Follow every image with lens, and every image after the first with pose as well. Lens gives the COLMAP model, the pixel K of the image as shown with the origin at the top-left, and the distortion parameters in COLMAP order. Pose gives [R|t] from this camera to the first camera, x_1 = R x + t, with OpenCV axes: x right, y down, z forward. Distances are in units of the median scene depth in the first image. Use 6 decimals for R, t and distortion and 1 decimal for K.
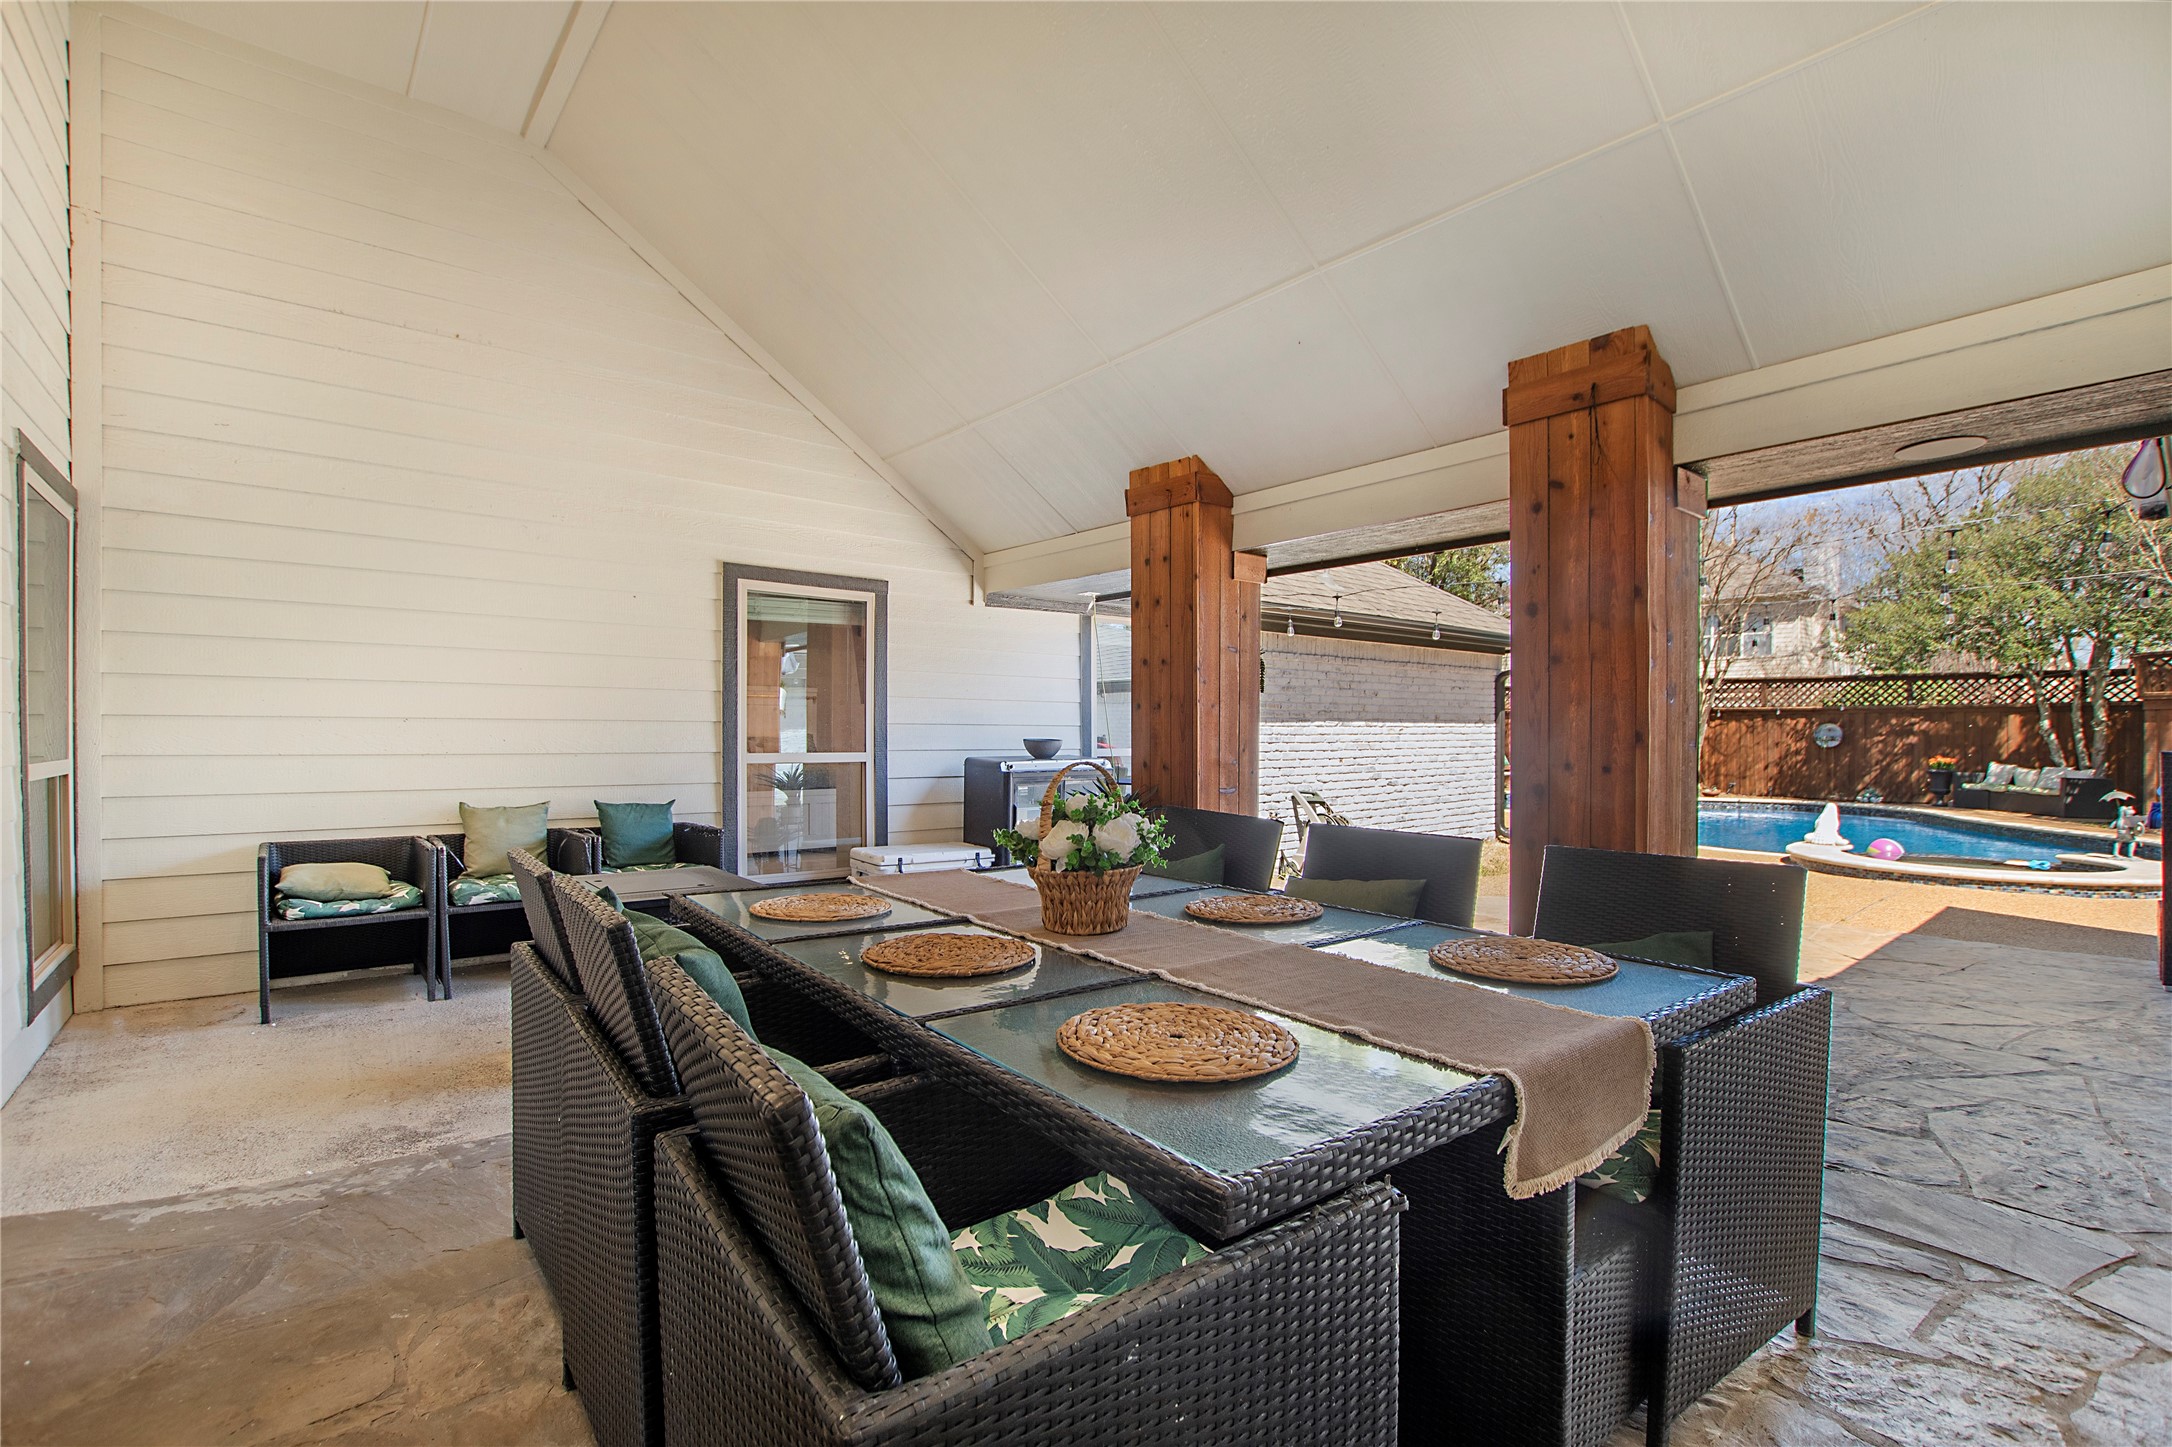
lens RADIAL K [[972.9, 0, 1076.6], [0, 972.9, 724.8], [0, 0, 1]] dist [-0.038536, 0.013310]
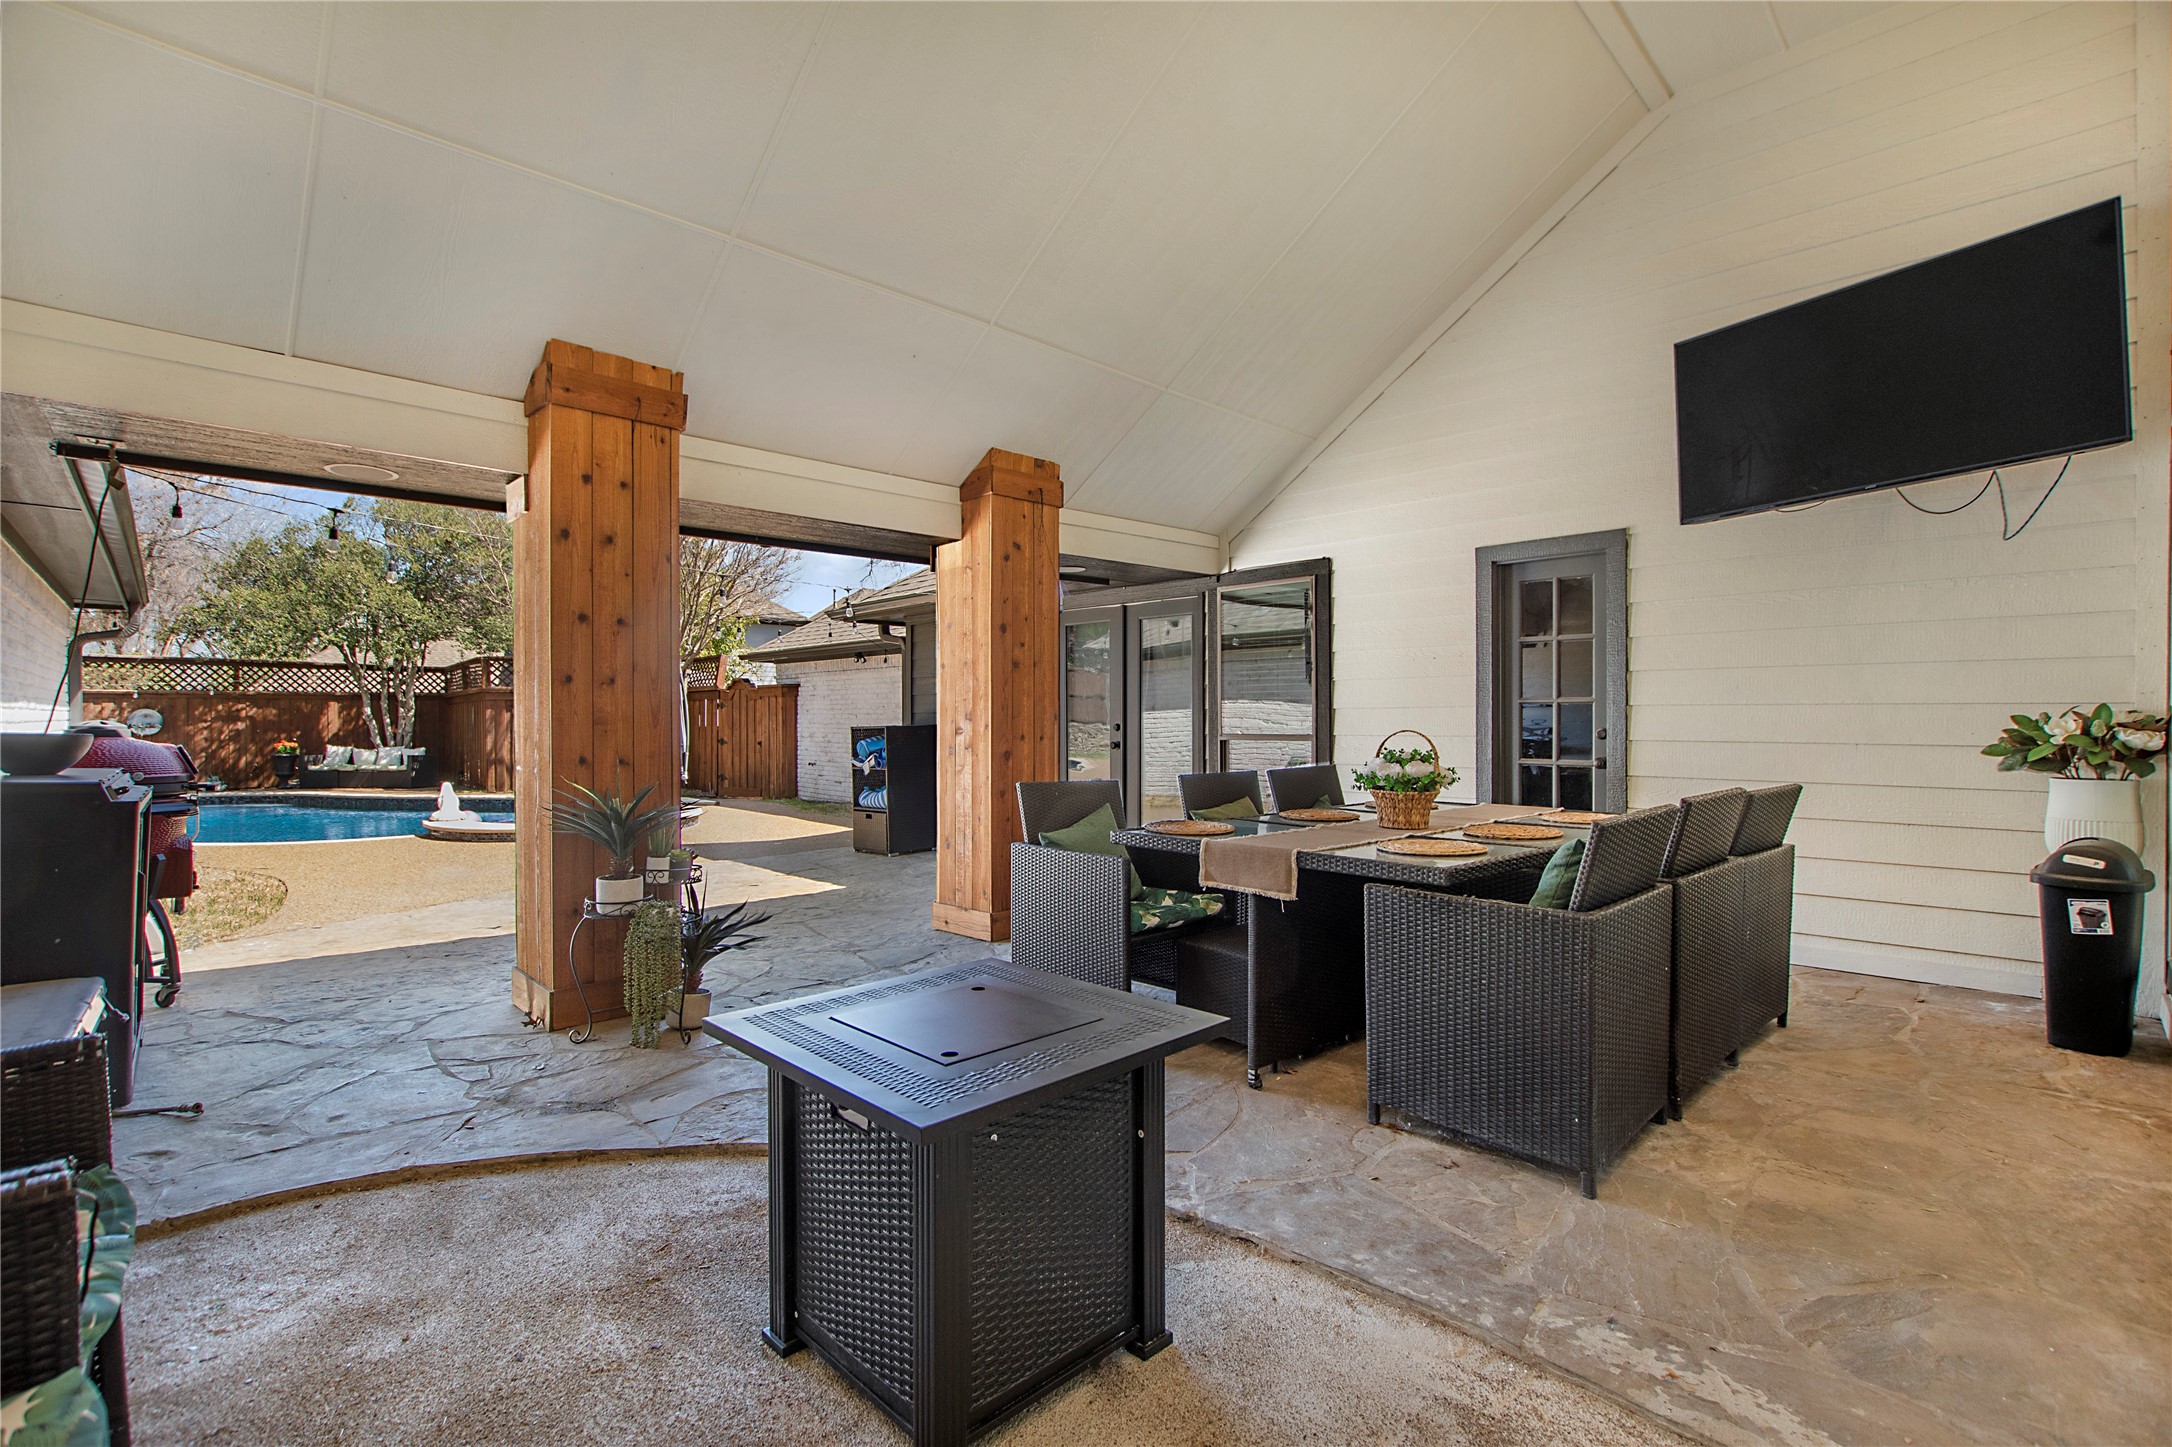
lens RADIAL K [[972.9, 0, 1076.6], [0, 972.9, 724.8], [0, 0, 1]] dist [-0.038536, 0.013310]
pose [[-0.088249, -0.011681, 0.996030, -0.214284], [-0.002430, 0.999931, 0.011511, 0.001176], [-0.996096, -0.001404, -0.088271, 0.225725]]
